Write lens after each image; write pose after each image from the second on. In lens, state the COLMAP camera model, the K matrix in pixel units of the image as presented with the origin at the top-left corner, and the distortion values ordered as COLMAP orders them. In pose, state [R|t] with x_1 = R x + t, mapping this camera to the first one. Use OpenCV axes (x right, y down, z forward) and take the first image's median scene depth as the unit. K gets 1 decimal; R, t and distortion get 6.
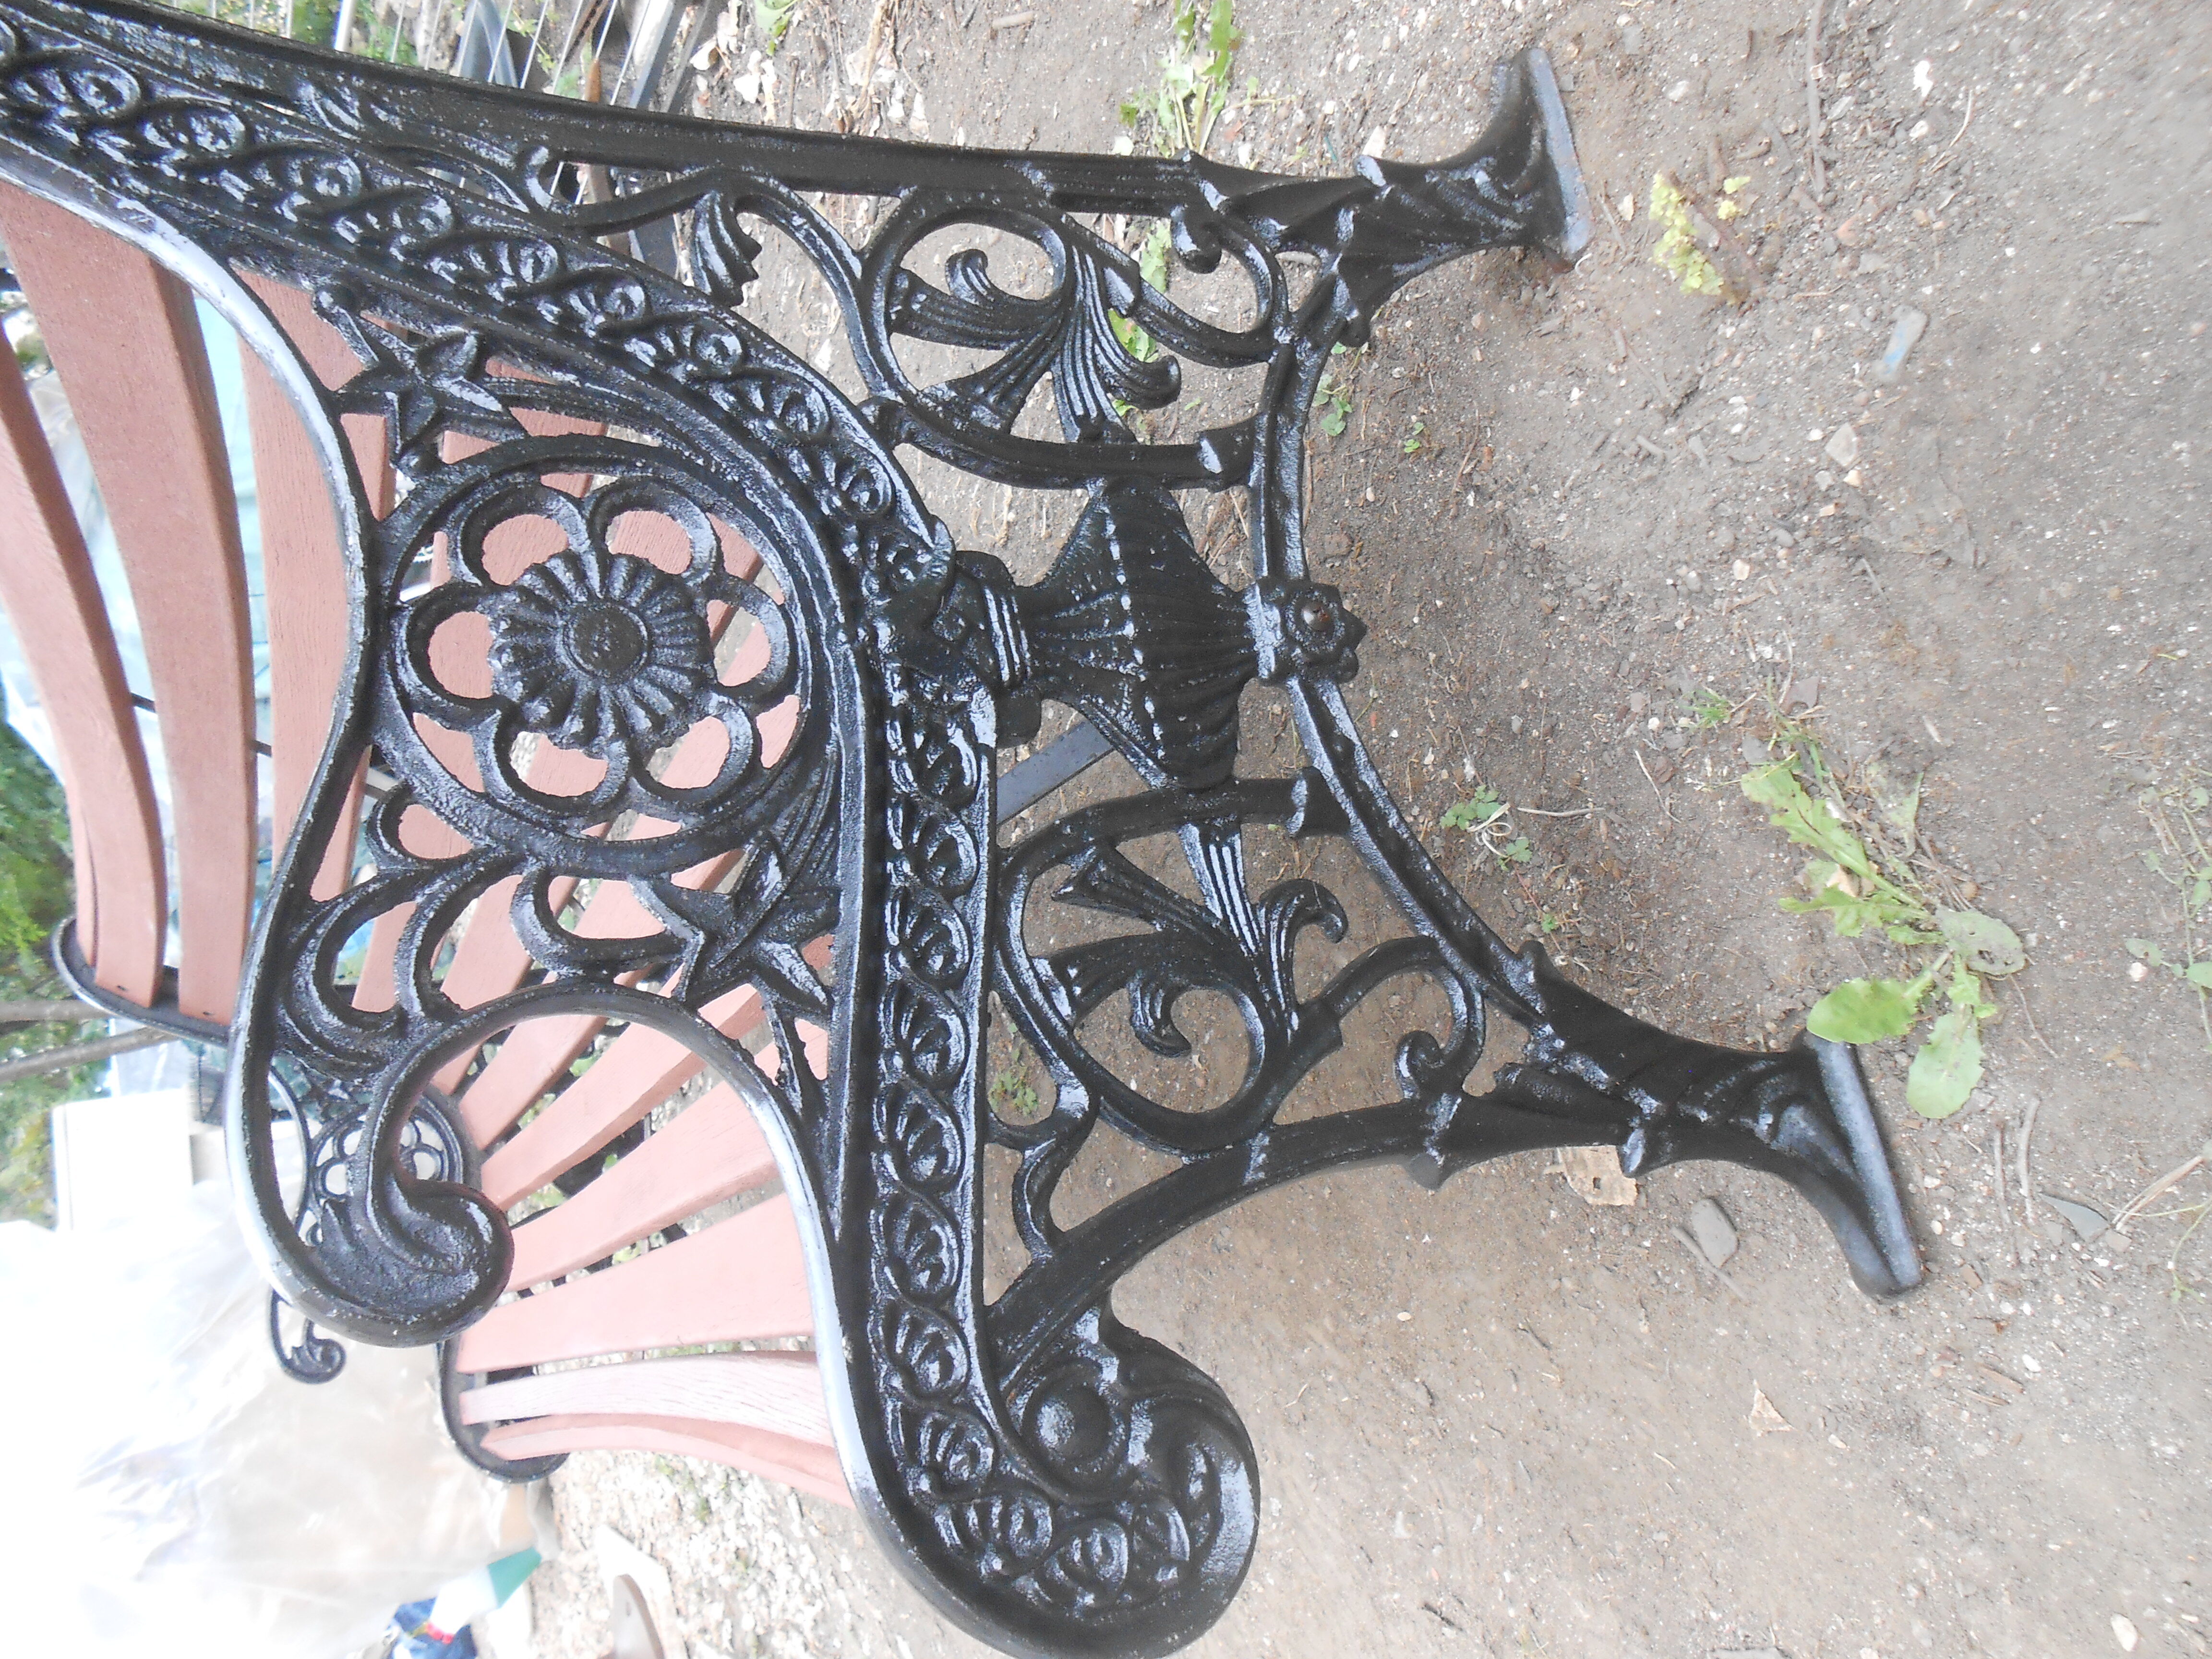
lens RADIAL K [[1679.2, 0, 1106.0], [0, 1679.2, 829.5], [0, 0, 1]] dist [-0.041604, 0.056842]
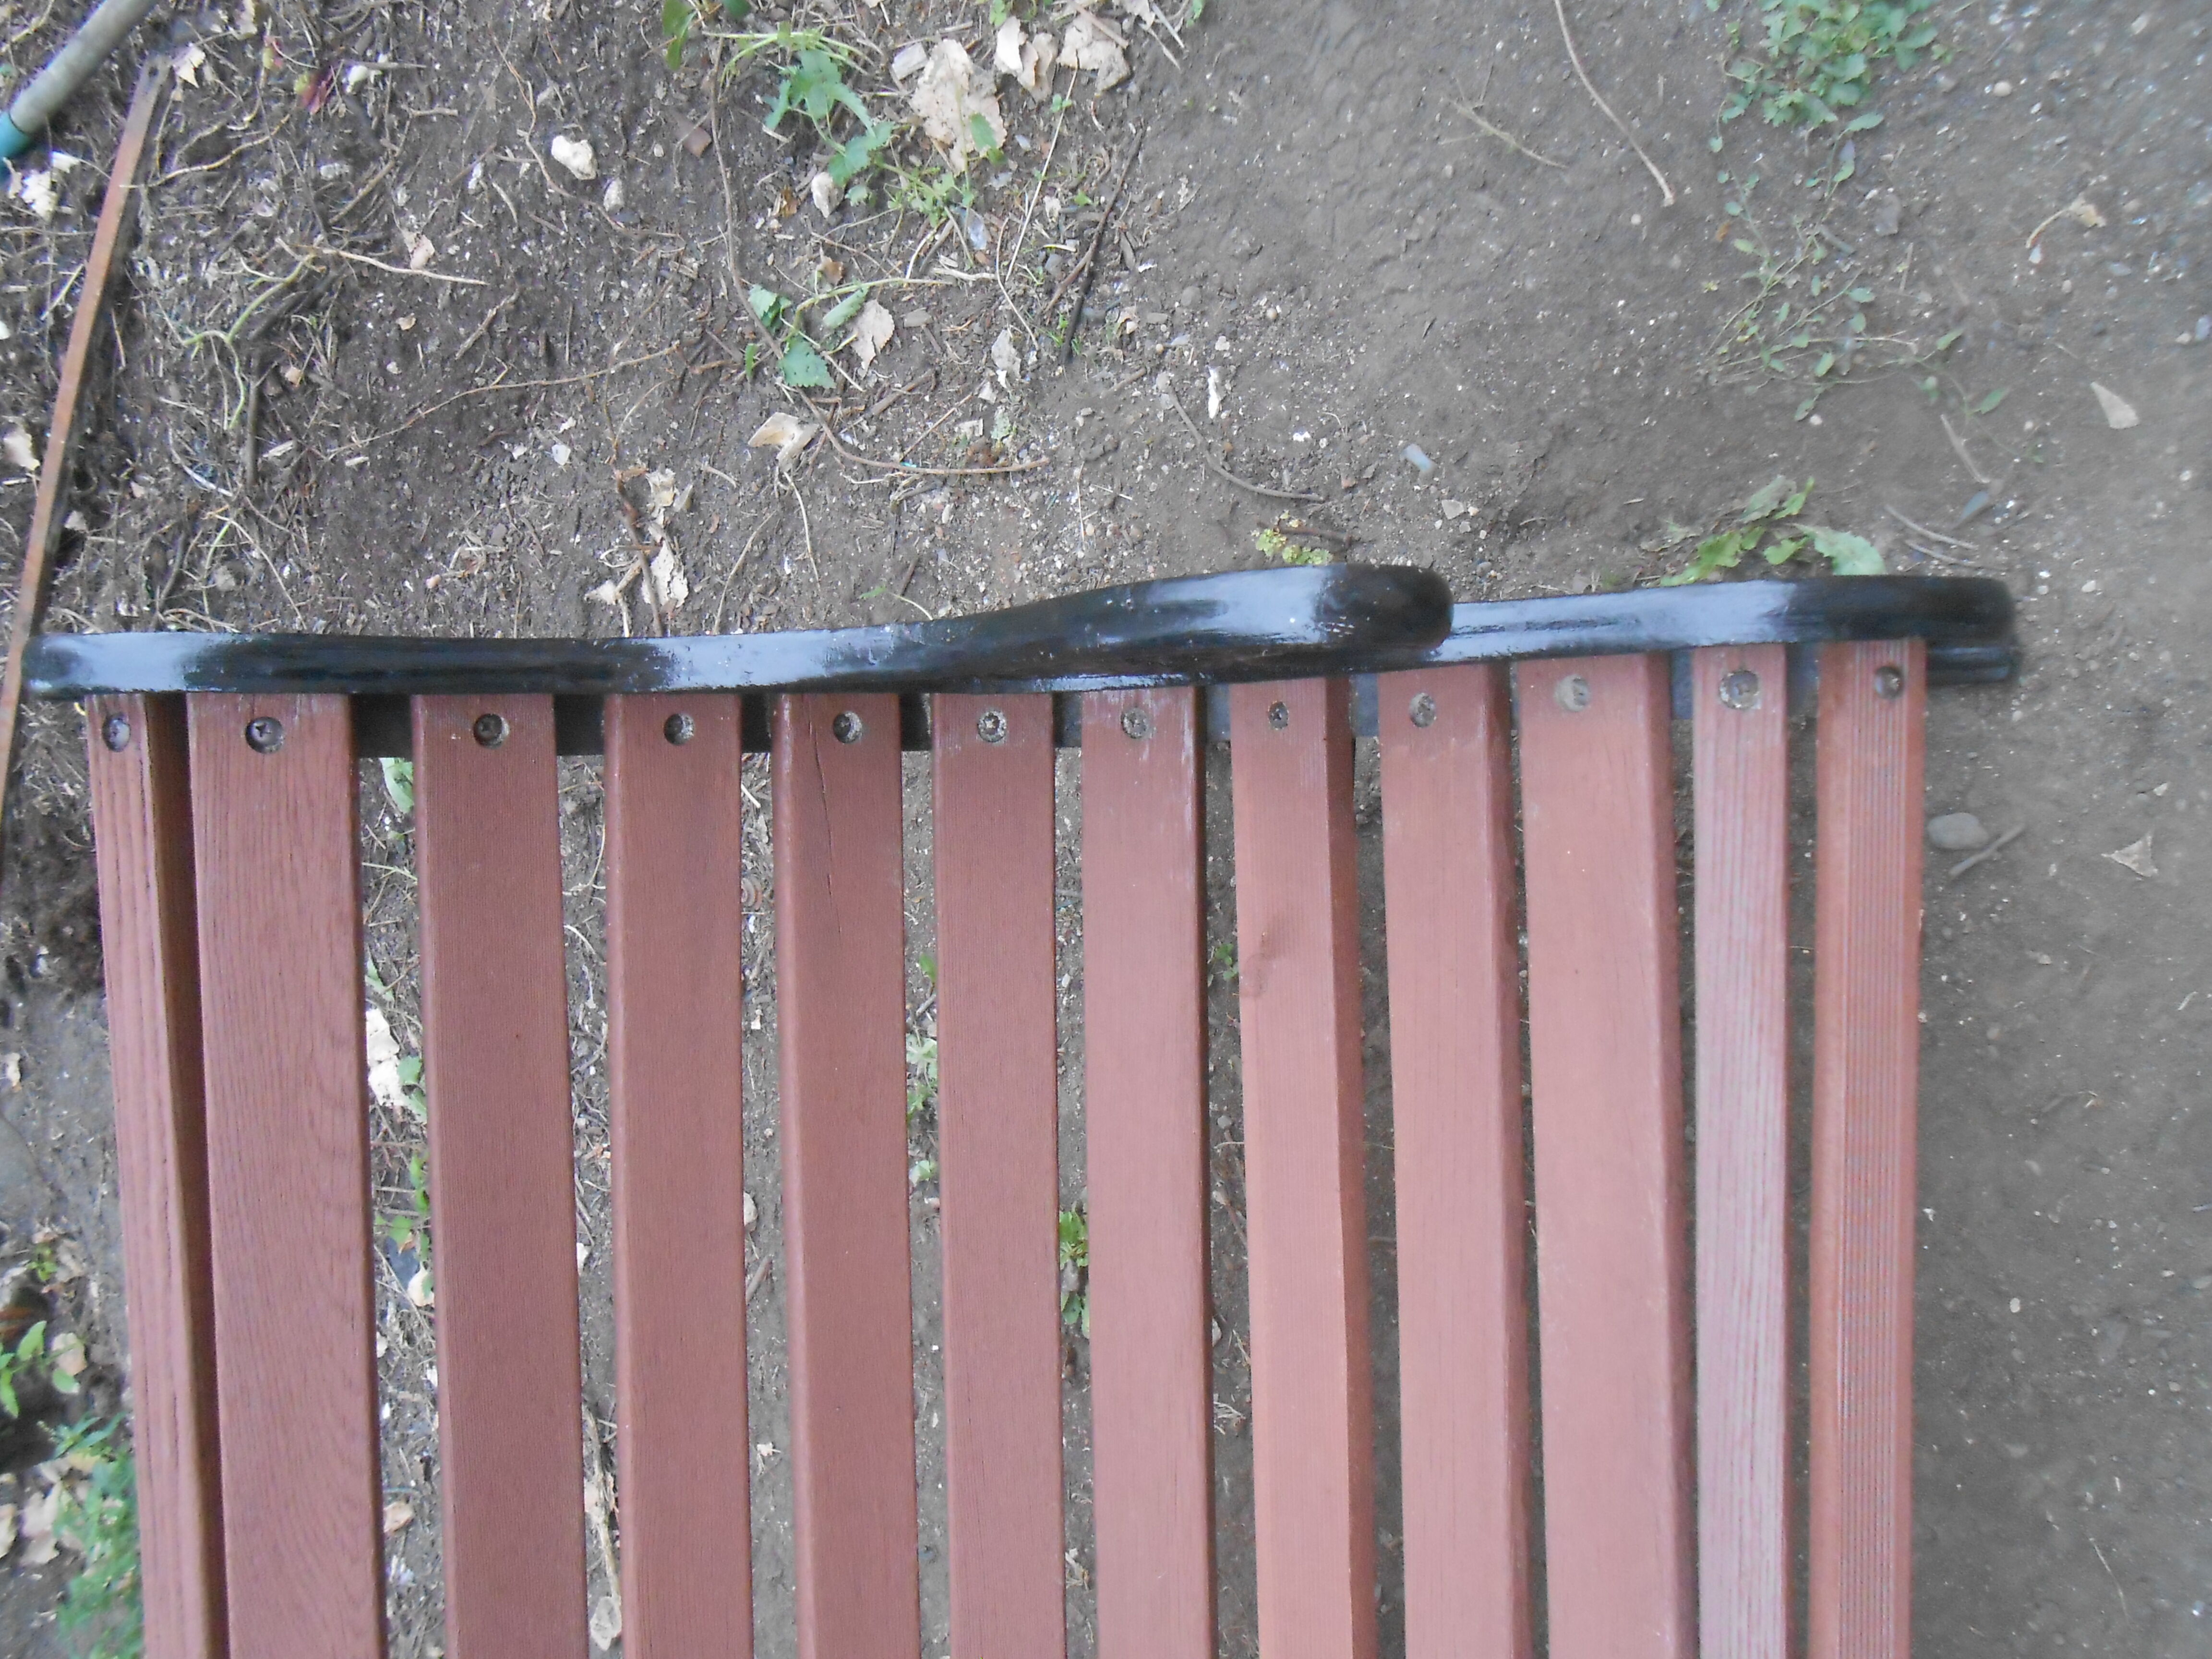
lens RADIAL K [[1679.2, 0, 1106.0], [0, 1679.2, 829.5], [0, 0, 1]] dist [-0.041604, 0.056842]
pose [[0.656876, -0.482552, 0.579360, -0.907283], [0.745926, 0.303756, -0.592728, 0.599022], [0.110038, 0.821509, 0.559478, 0.290769]]
